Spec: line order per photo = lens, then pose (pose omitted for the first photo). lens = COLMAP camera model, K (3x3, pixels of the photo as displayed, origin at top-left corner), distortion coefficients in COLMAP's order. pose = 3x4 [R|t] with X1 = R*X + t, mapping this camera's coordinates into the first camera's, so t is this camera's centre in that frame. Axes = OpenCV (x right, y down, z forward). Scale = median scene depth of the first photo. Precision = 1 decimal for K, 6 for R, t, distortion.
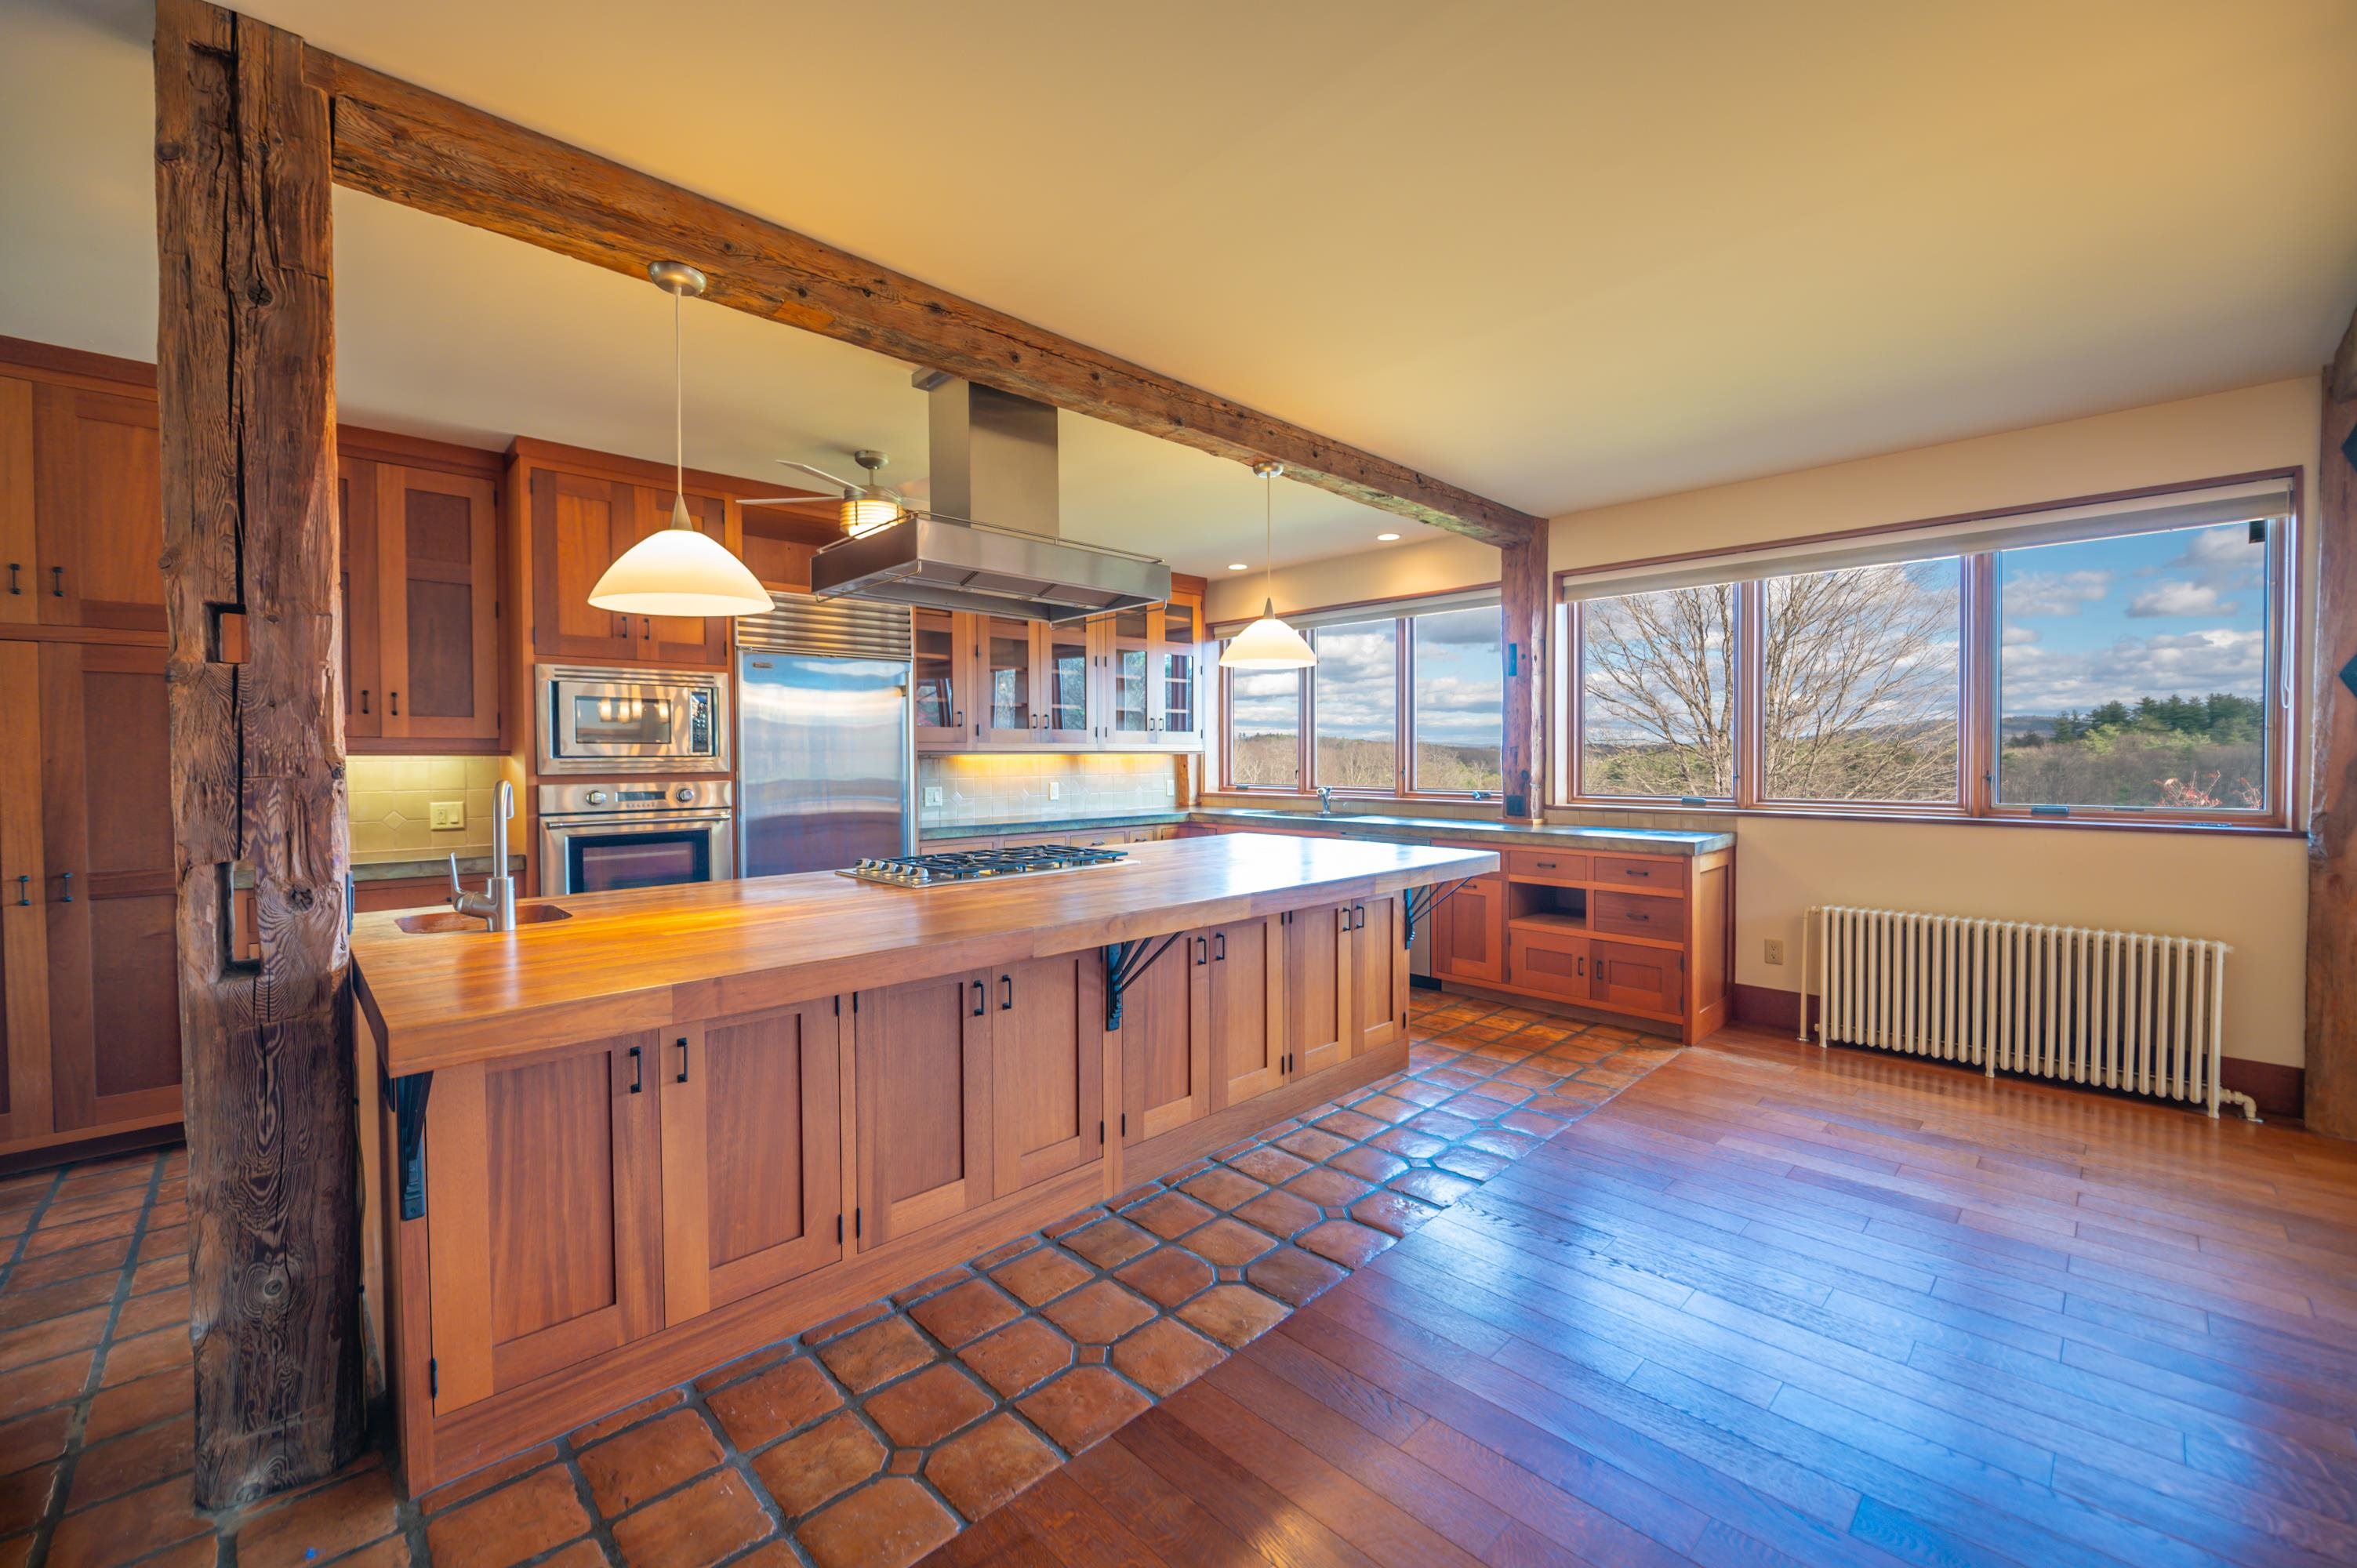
lens RADIAL K [[932.4, 0, 1170.0], [0, 932.4, 773.6], [0, 0, 1]] dist [-0.008324, -0.000051]
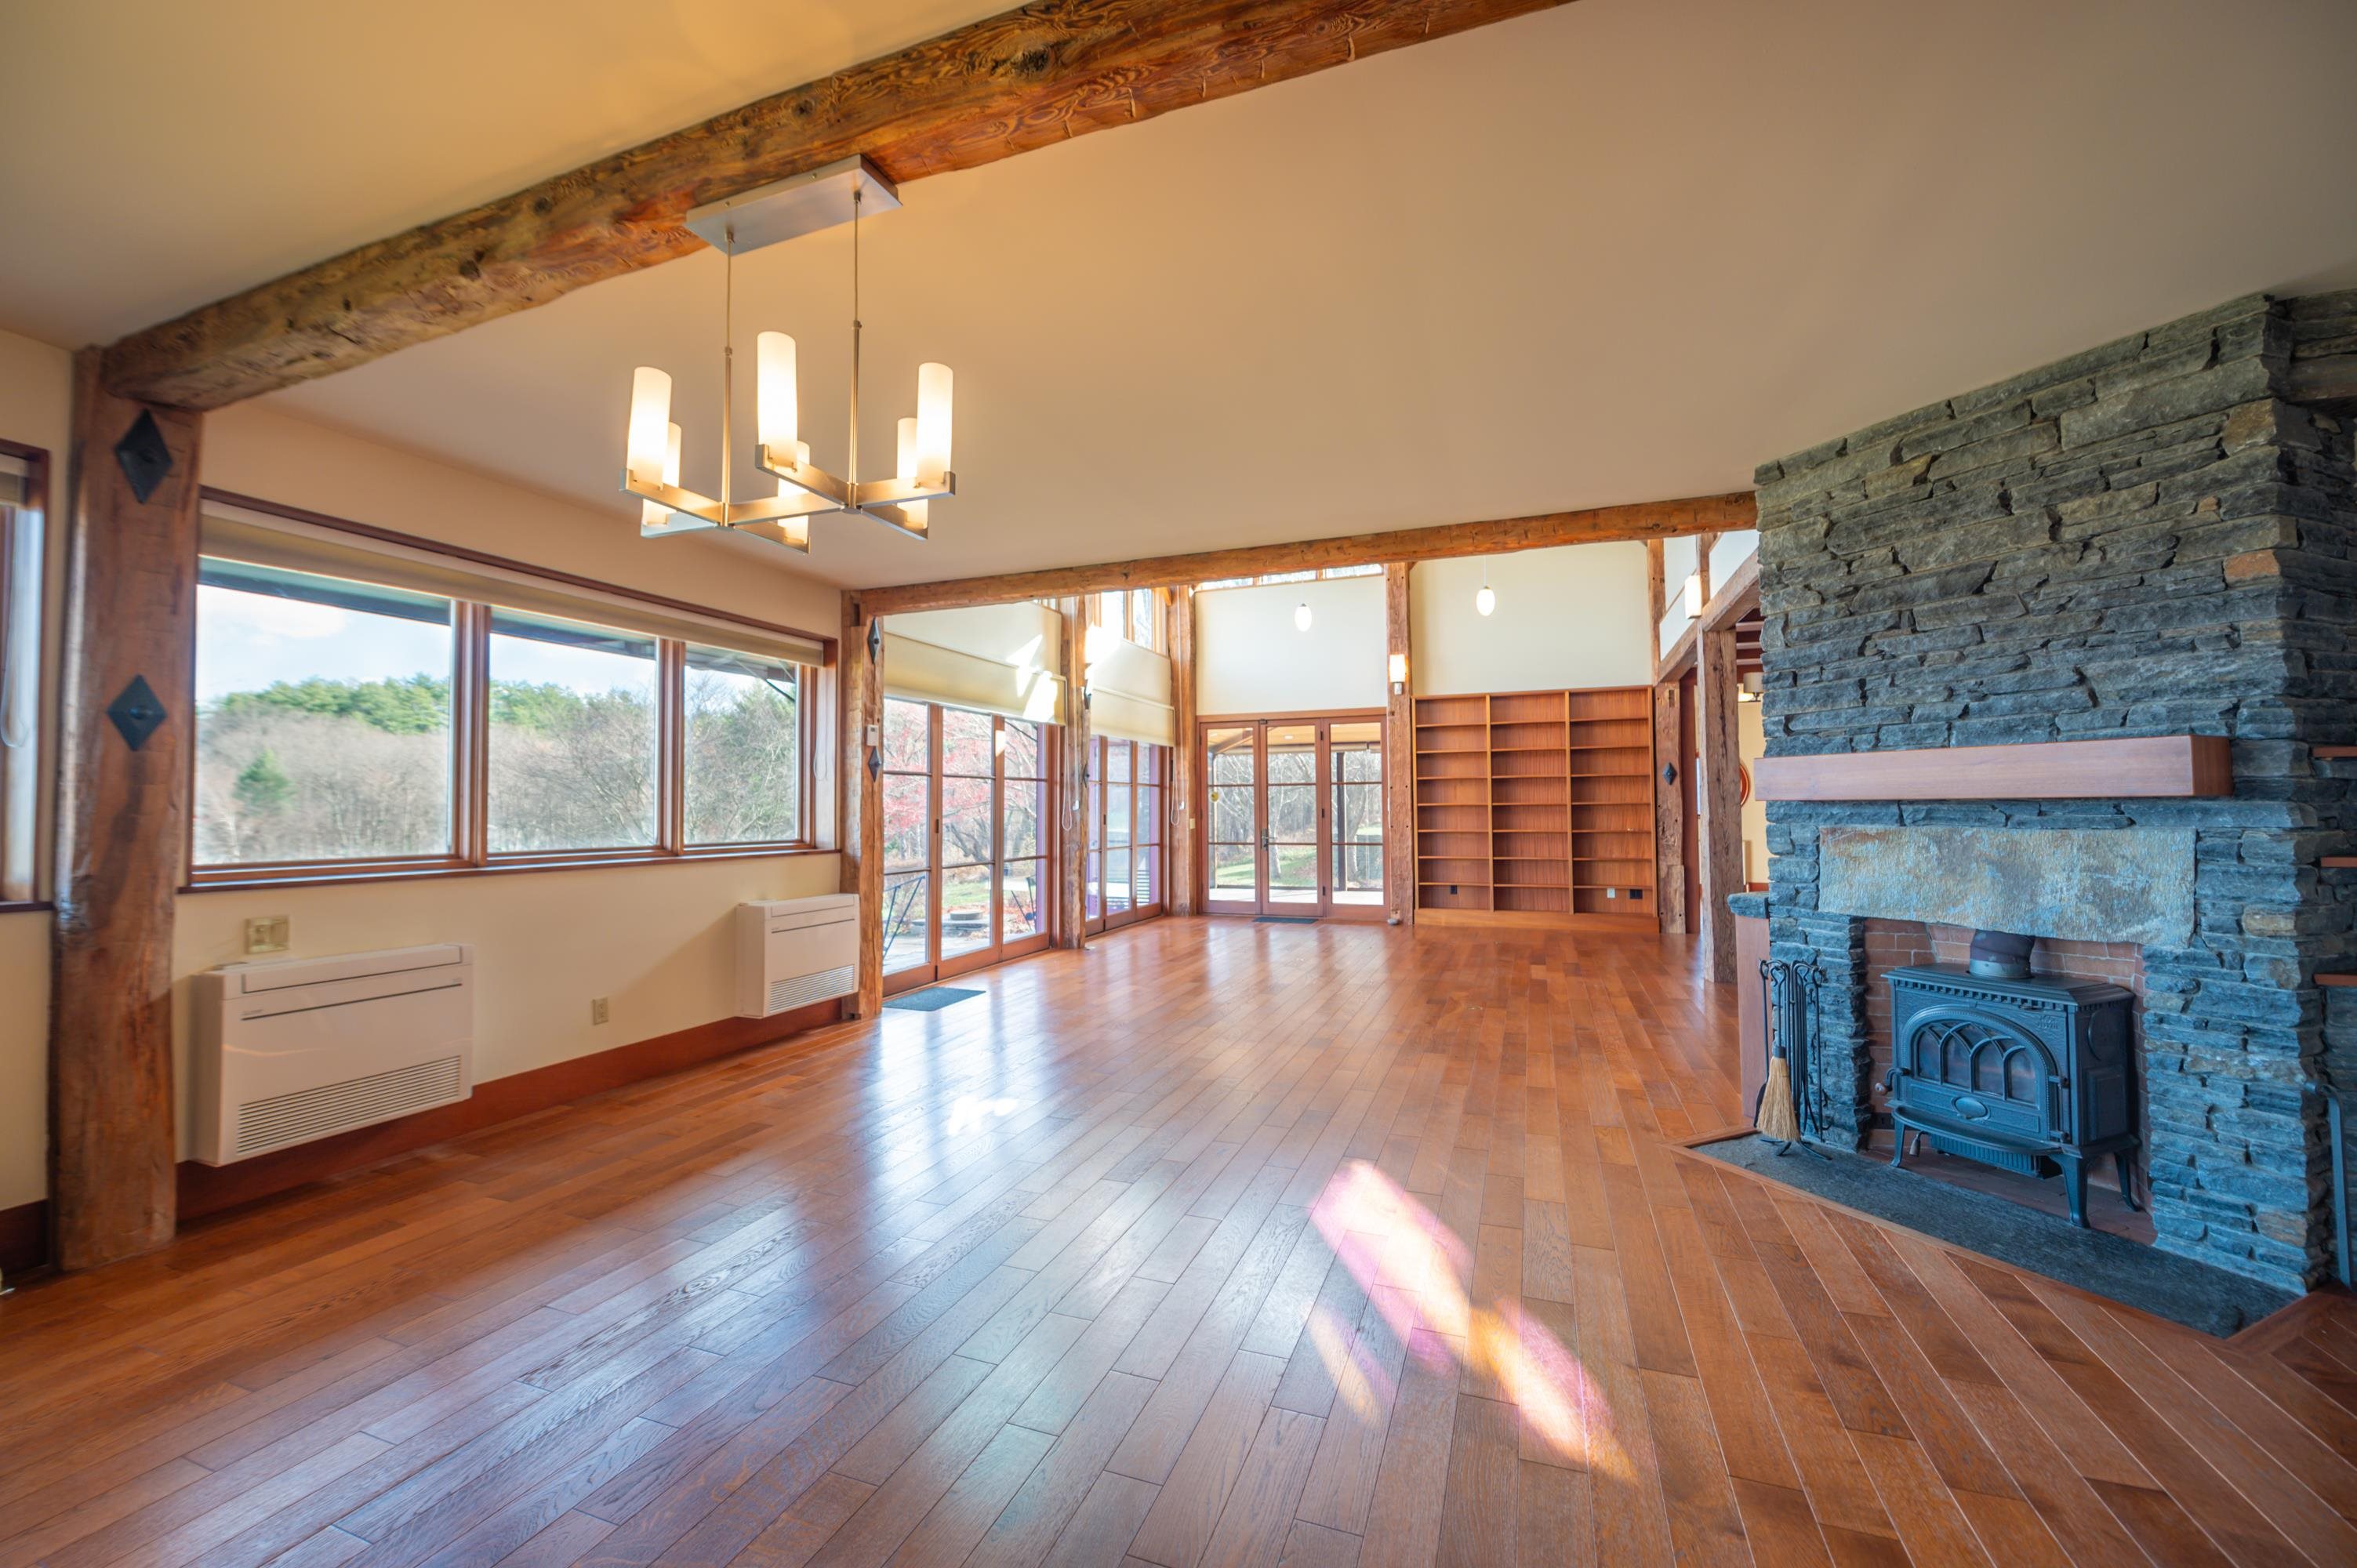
lens RADIAL K [[932.4, 0, 1179.8], [0, 932.4, 784.4], [0, 0, 1]] dist [-0.008324, -0.000051]
pose [[-0.423461, 0.038065, 0.905114, 0.082633], [0.033149, 0.999099, -0.026508, 0.014689], [-0.905308, 0.018778, -0.424341, 0.456888]]
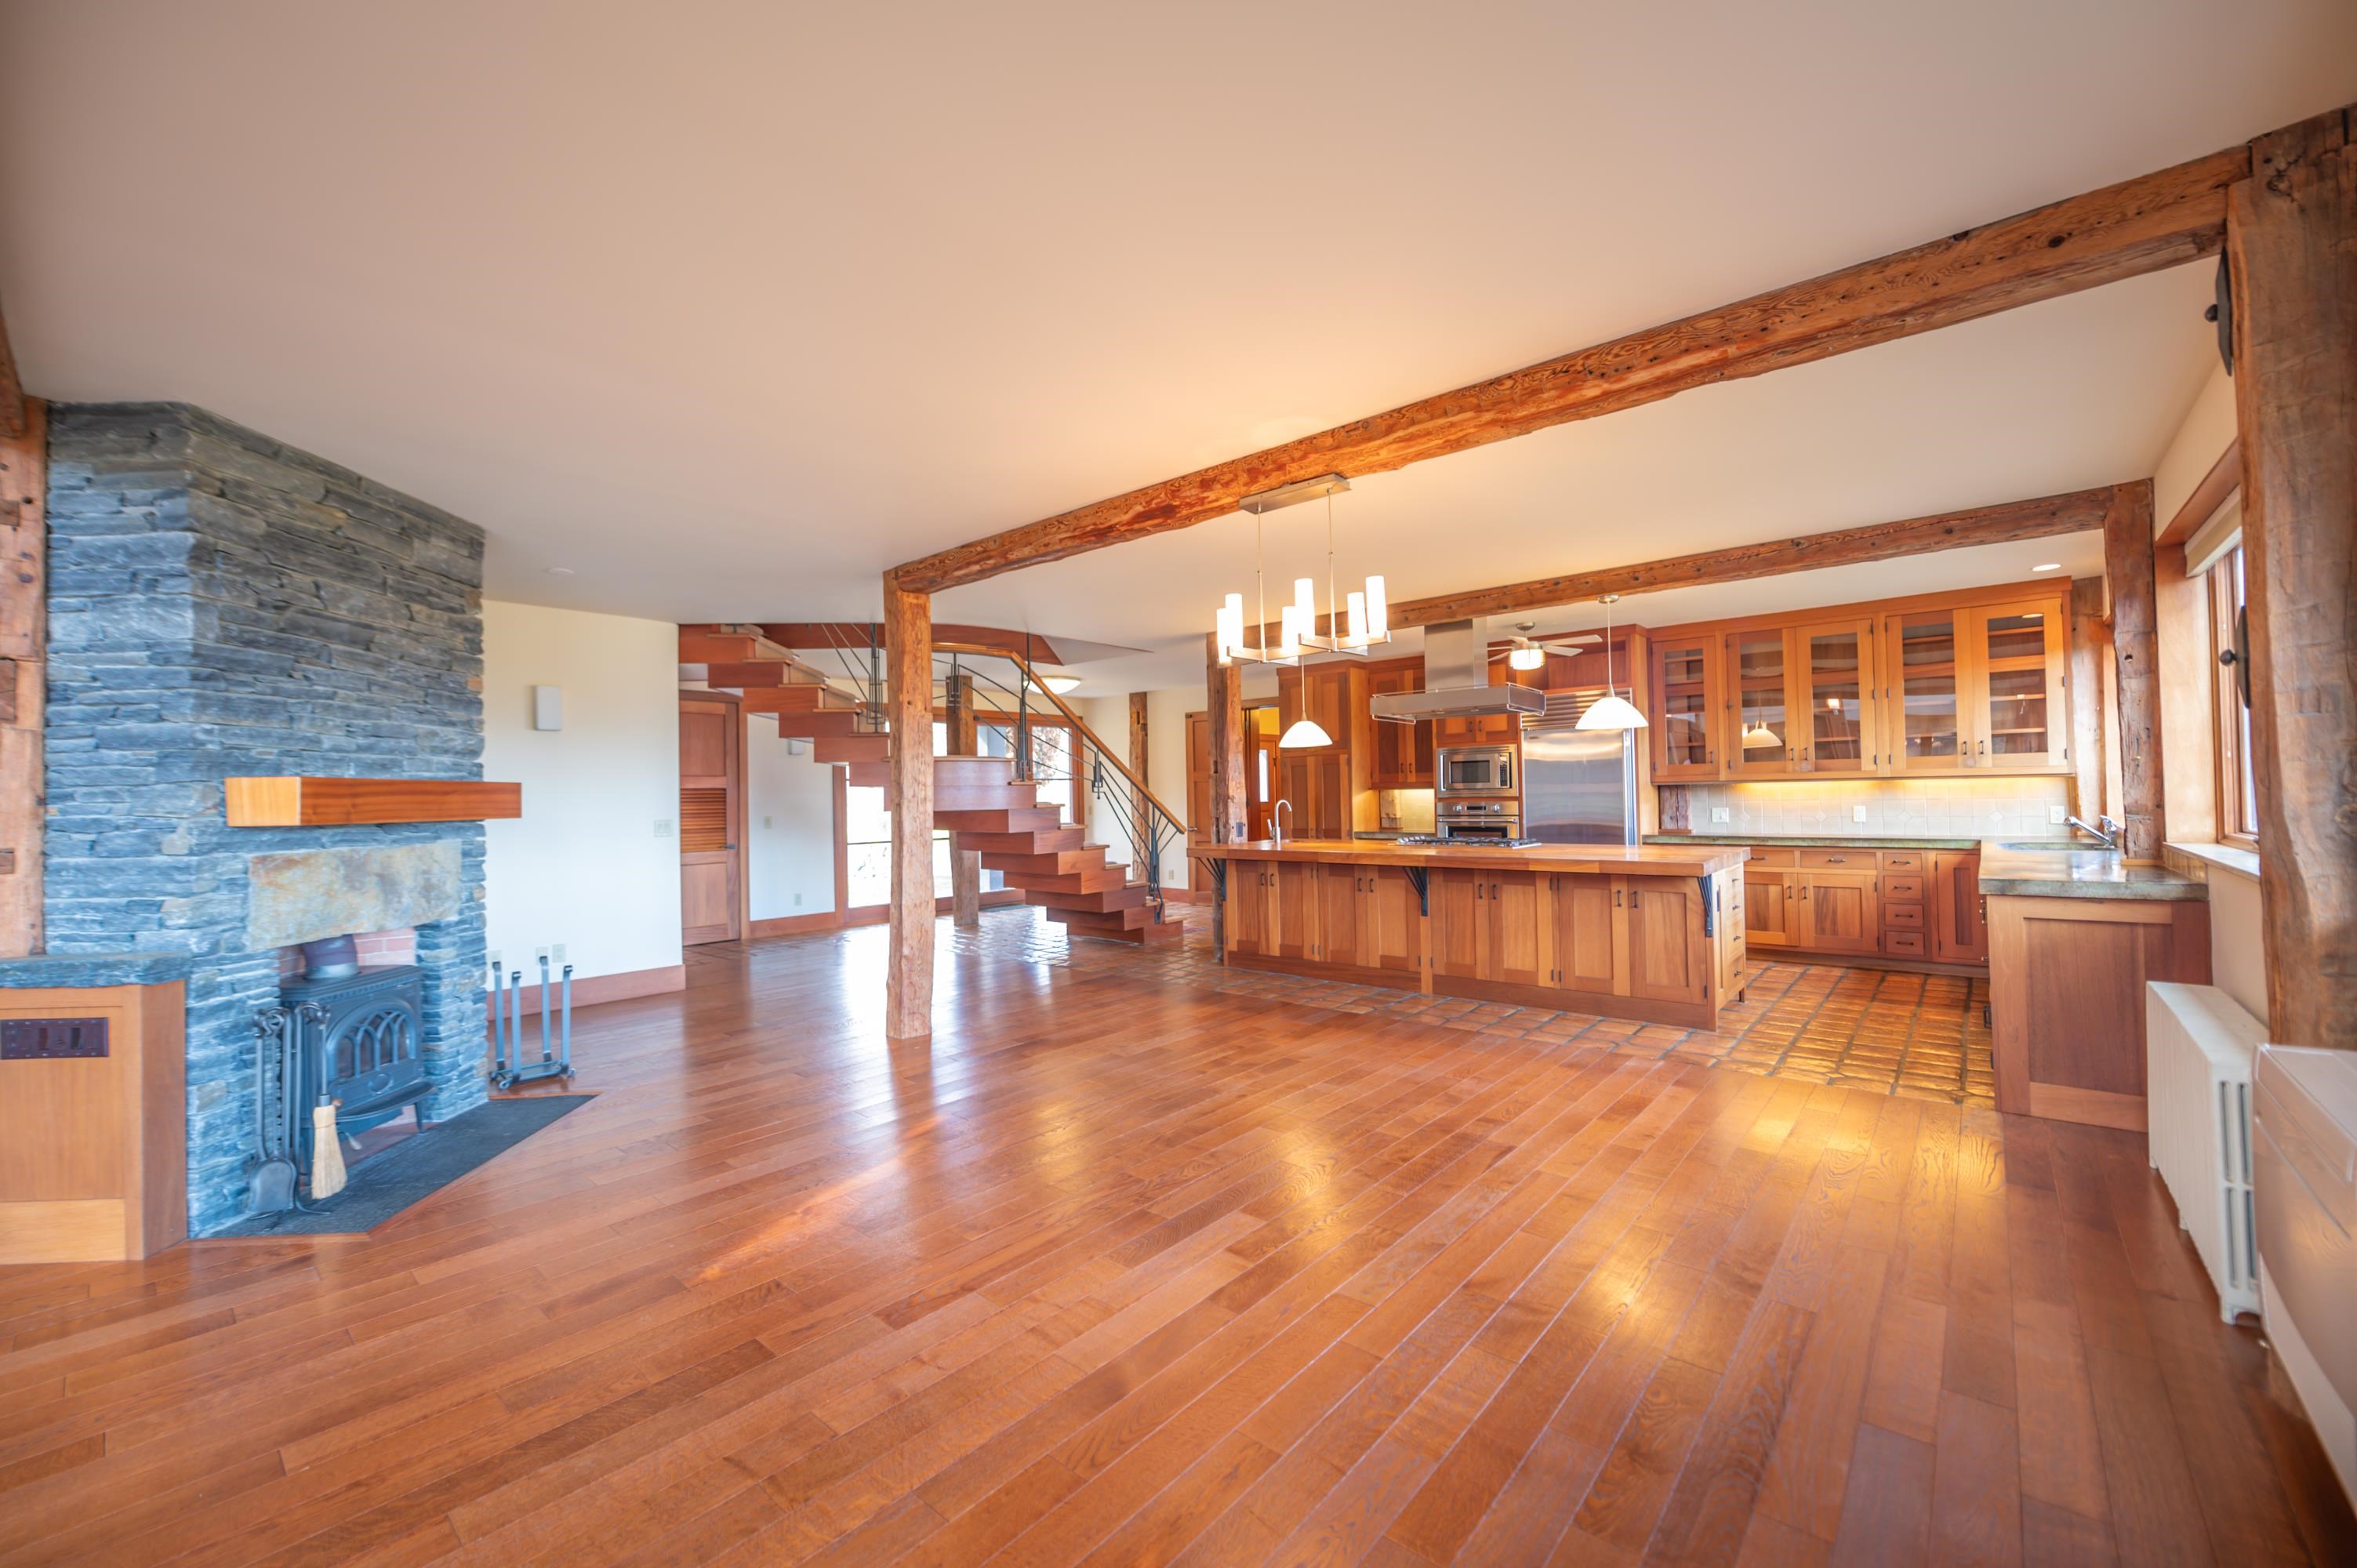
lens RADIAL K [[932.4, 0, 1177.4], [0, 932.4, 781.4], [0, 0, 1]] dist [-0.008324, -0.000051]
pose [[0.076519, -0.012907, -0.996985, 1.735746], [-0.002586, 0.999910, -0.013144, -0.006585], [0.997065, 0.003584, 0.076479, 0.215022]]
